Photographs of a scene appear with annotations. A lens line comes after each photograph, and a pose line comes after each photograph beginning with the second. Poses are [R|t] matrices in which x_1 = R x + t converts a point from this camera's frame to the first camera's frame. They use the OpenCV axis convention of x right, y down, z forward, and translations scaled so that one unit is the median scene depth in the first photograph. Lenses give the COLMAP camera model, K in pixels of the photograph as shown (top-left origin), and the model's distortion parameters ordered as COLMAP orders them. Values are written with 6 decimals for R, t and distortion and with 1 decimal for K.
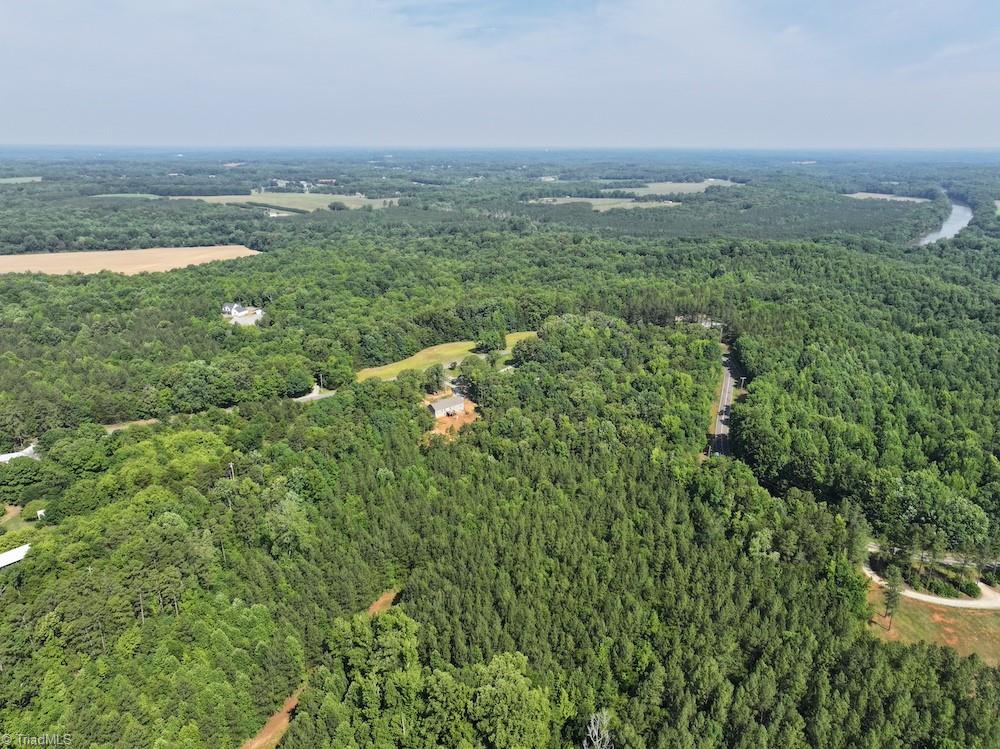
lens RADIAL K [[693.6, 0, 500.9], [0, 693.6, 357.9], [0, 0, 1]] dist [0.001037, 0.017465]
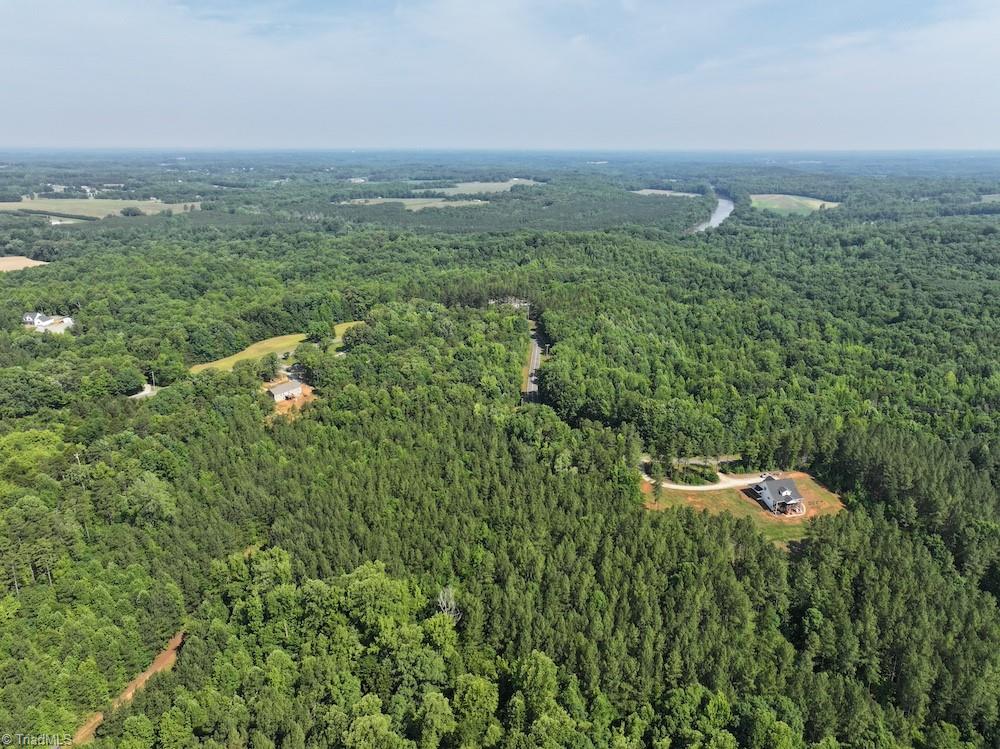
lens RADIAL K [[693.6, 0, 500.9], [0, 693.6, 357.9], [0, 0, 1]] dist [0.001037, 0.017465]
pose [[0.965268, -0.077473, 0.249512, -0.019815], [0.077940, 0.996926, 0.008025, 0.035894], [-0.249367, 0.011701, 0.968338, -0.113137]]
